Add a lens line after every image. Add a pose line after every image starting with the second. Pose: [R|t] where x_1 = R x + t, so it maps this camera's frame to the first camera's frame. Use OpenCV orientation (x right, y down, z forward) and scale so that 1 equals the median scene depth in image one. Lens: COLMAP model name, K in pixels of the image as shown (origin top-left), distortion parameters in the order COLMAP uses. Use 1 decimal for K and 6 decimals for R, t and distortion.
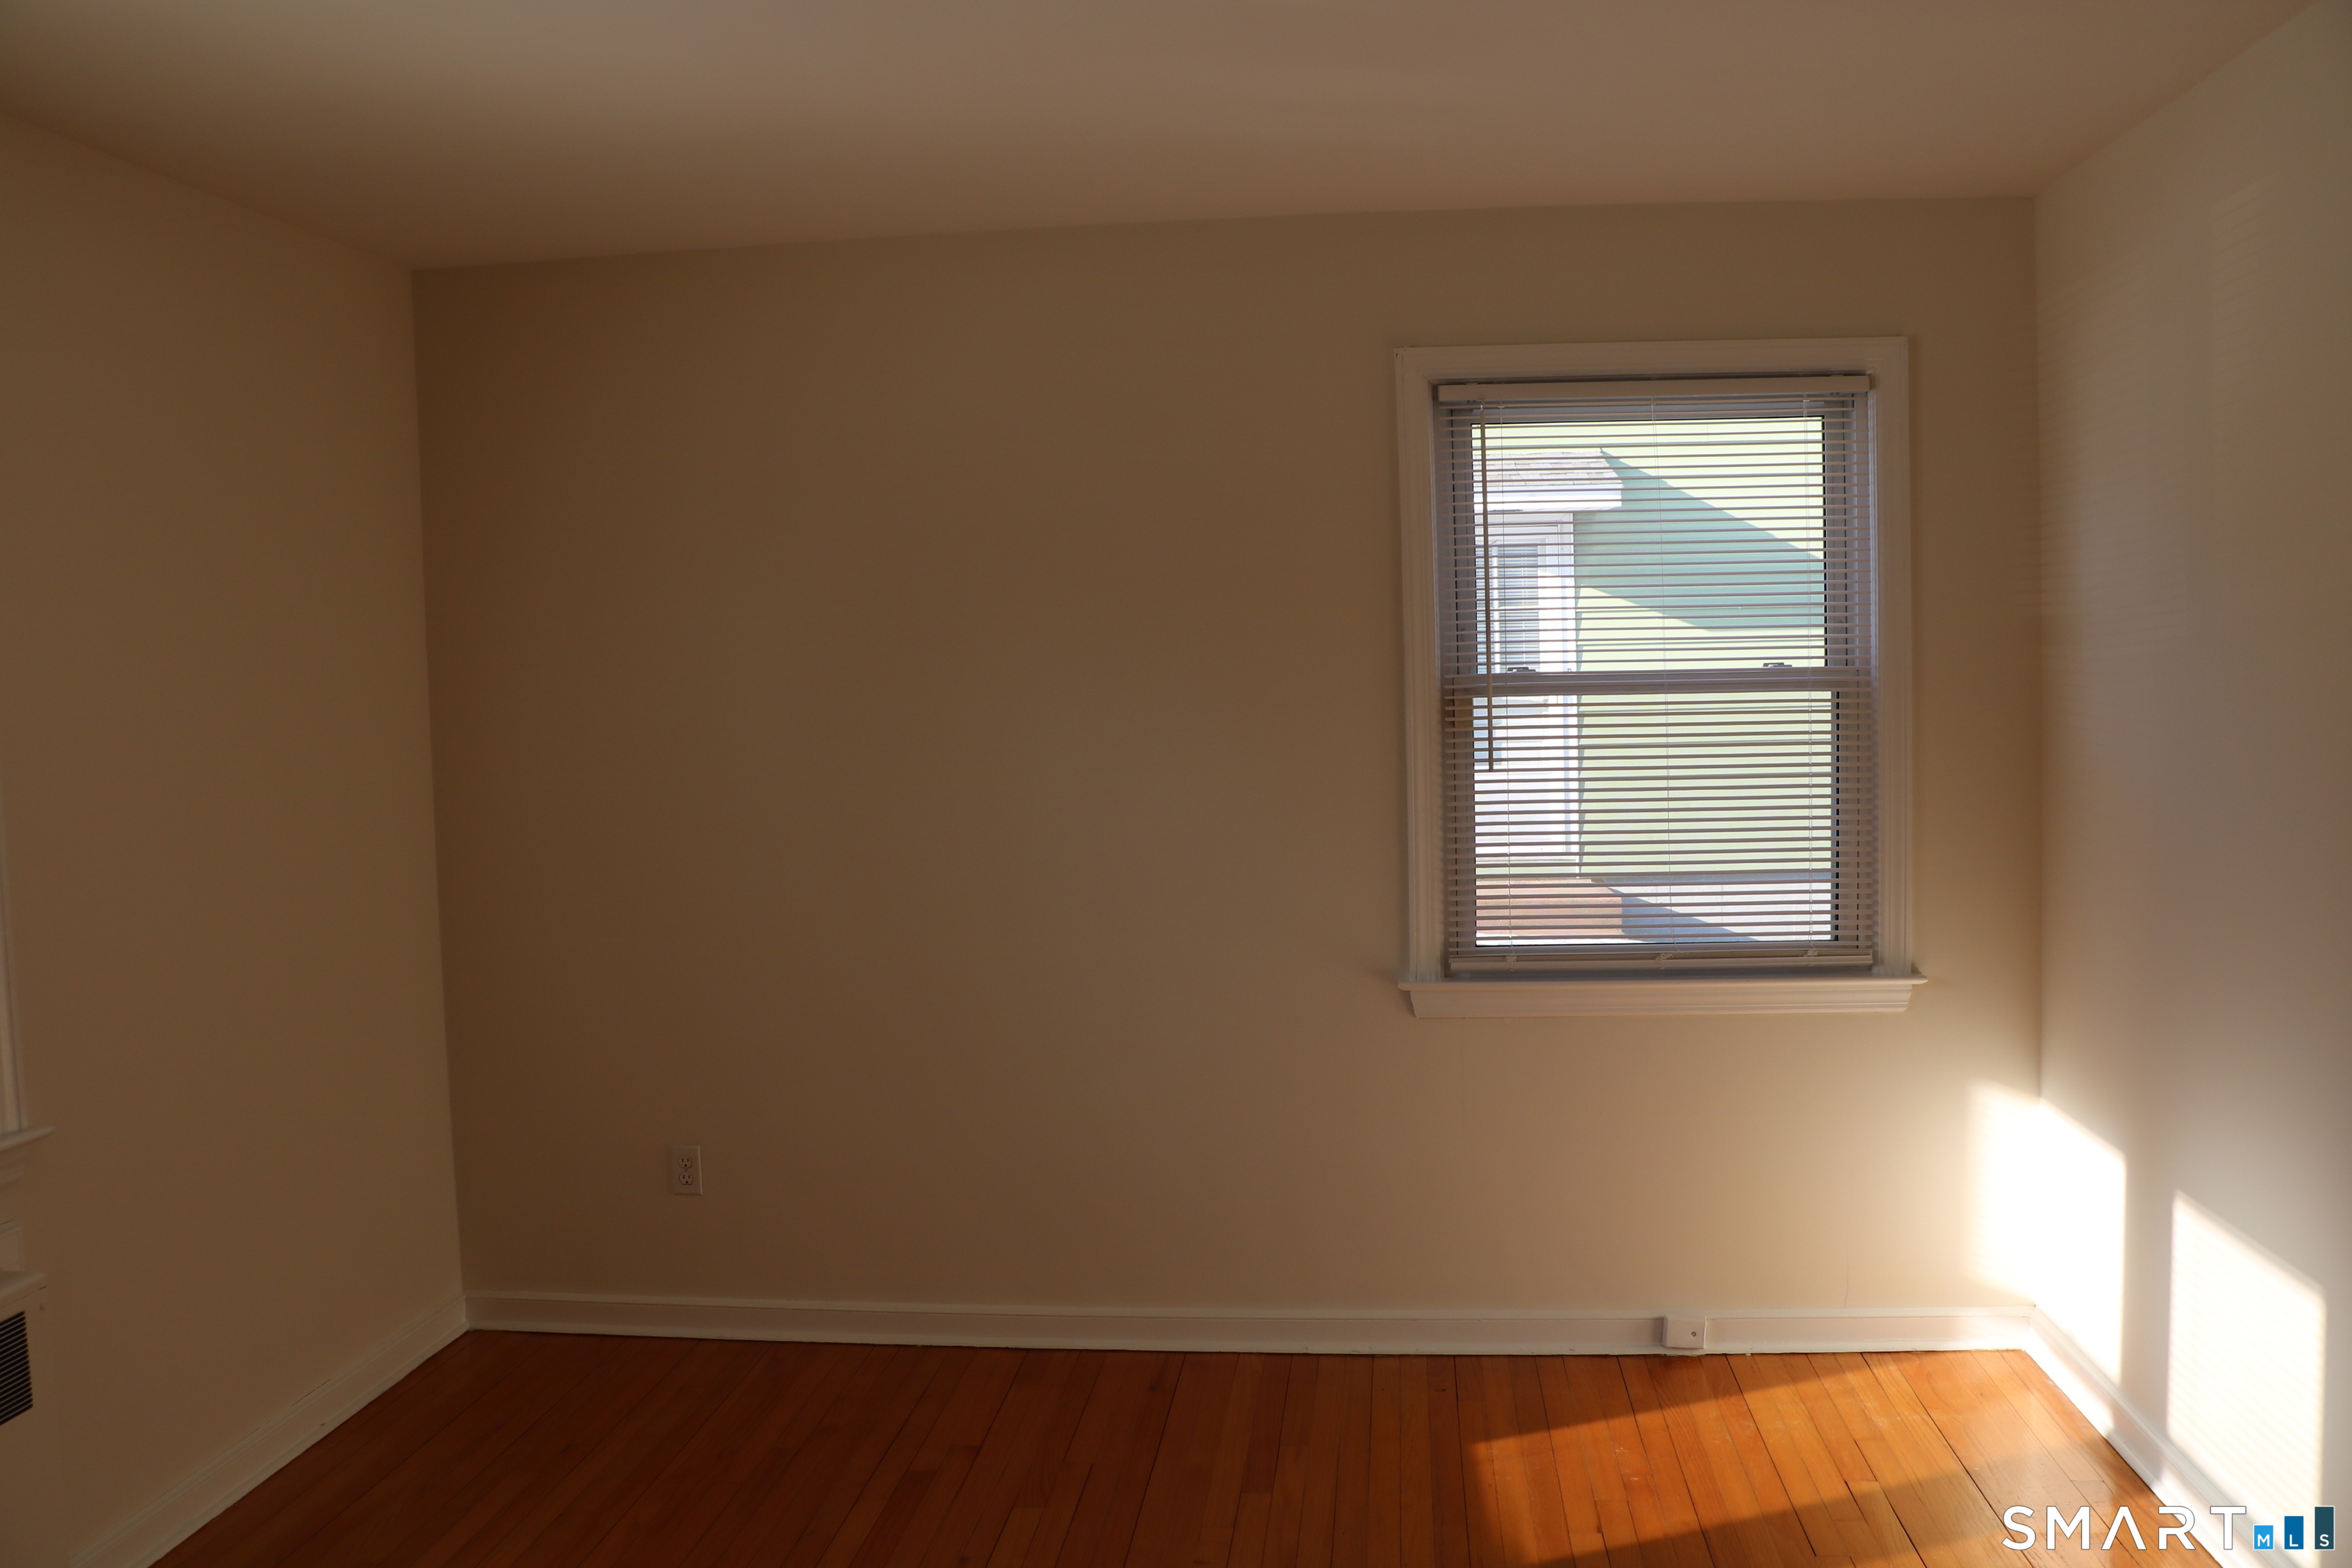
lens RADIAL K [[1980.6, 0, 1181.2], [0, 1980.6, 779.8], [0, 0, 1]] dist [-0.167892, 0.108797]
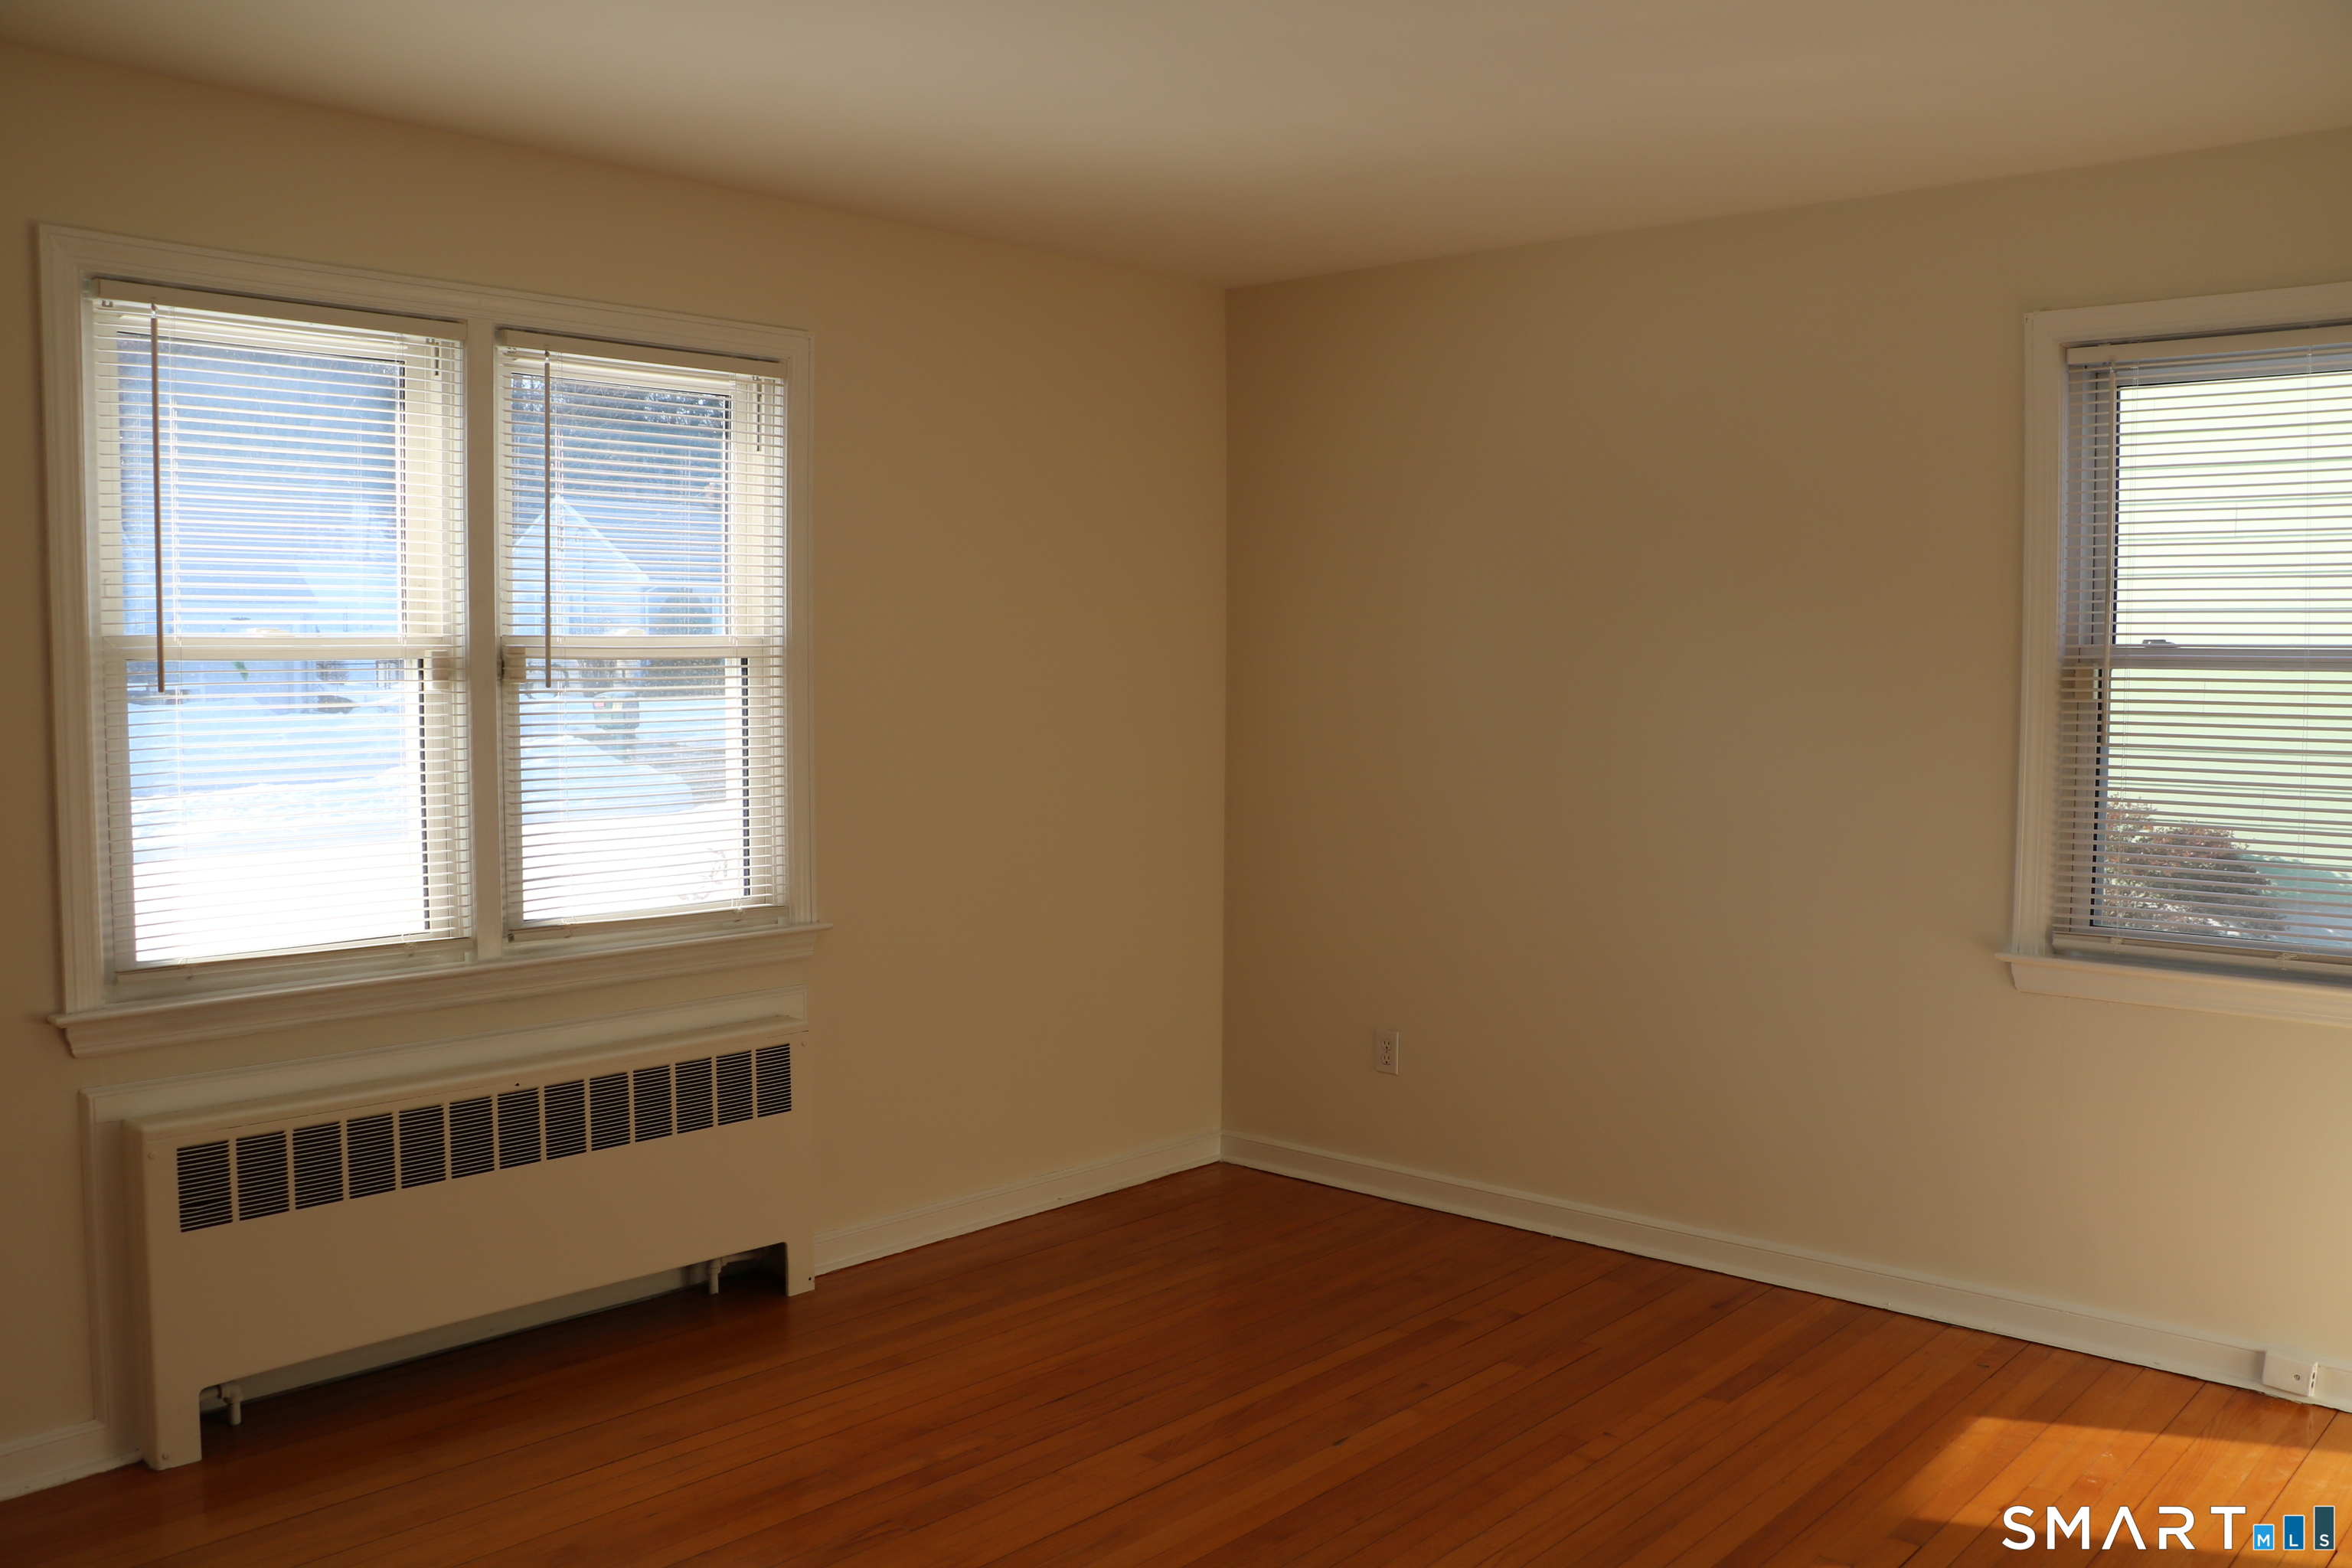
lens RADIAL K [[1980.6, 0, 1159.6], [0, 1980.6, 777.6], [0, 0, 1]] dist [-0.167892, 0.108797]
pose [[0.799335, 0.064714, -0.597390, 0.344251], [-0.062885, 0.997734, 0.023940, 0.018278], [0.597585, 0.018431, 0.801593, -0.028203]]
